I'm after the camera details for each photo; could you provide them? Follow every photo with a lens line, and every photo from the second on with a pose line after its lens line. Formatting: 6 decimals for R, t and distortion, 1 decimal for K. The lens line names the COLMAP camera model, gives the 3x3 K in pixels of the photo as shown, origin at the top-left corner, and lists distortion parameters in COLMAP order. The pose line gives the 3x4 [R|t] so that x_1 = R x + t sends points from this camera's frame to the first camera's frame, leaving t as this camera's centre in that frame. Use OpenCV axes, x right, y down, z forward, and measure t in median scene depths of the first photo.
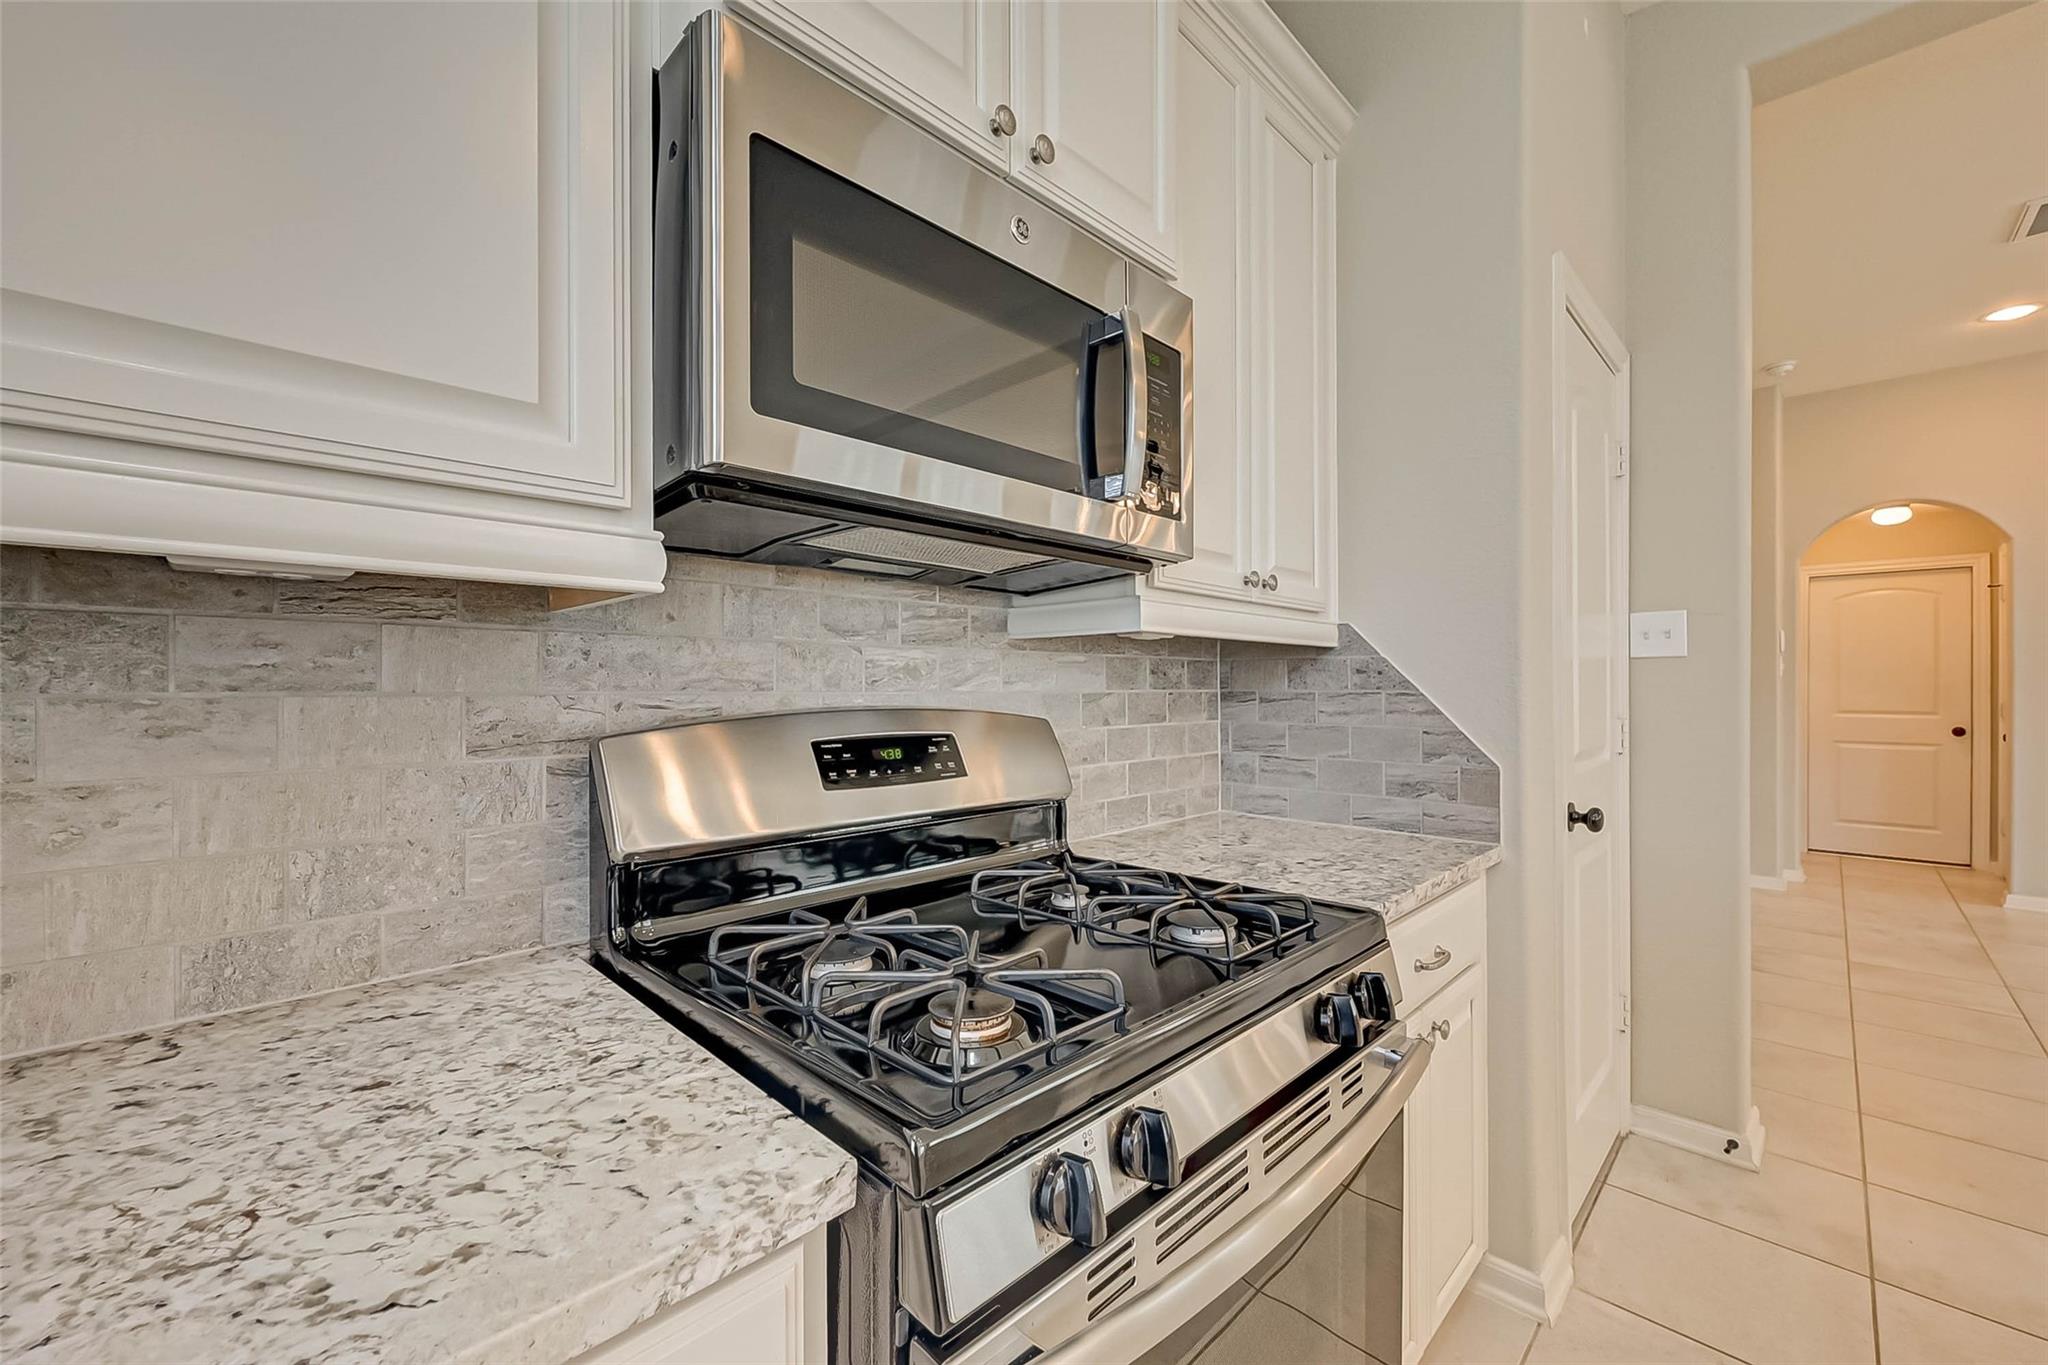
lens RADIAL K [[826.6, 0, 1024.3], [0, 826.6, 684.9], [0, 0, 1]] dist [-0.001115, -0.000034]
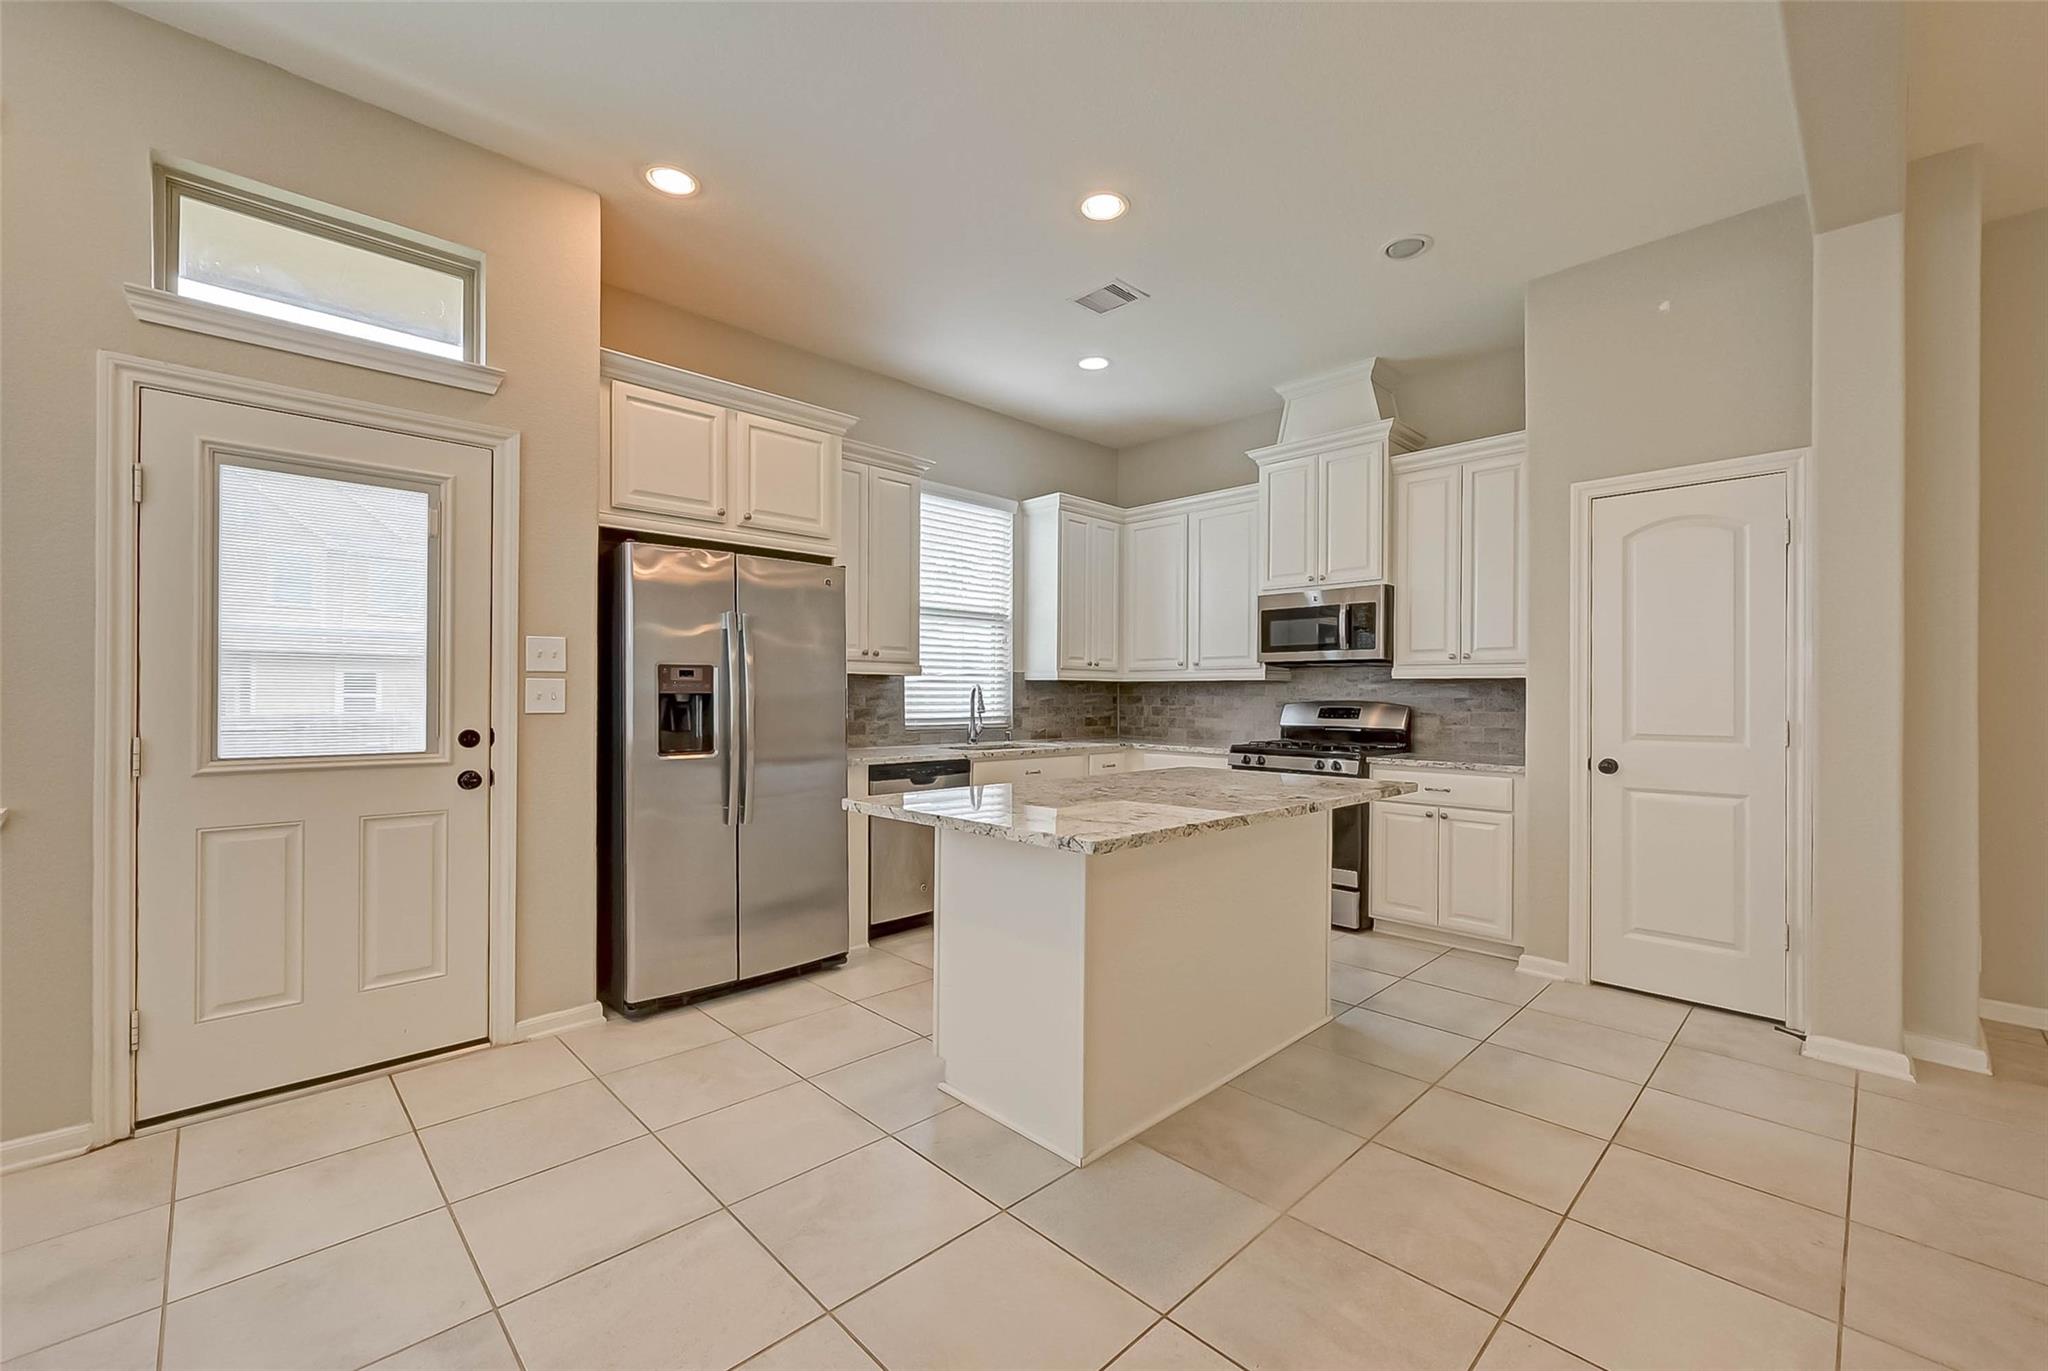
lens RADIAL K [[826.6, 0, 1017.9], [0, 826.6, 696.8], [0, 0, 1]] dist [-0.001115, -0.000034]
pose [[-0.031602, 0.006794, -0.999477, 3.734176], [-0.001569, 0.999975, 0.006847, -0.015013], [0.999499, 0.001784, -0.031591, -0.427773]]
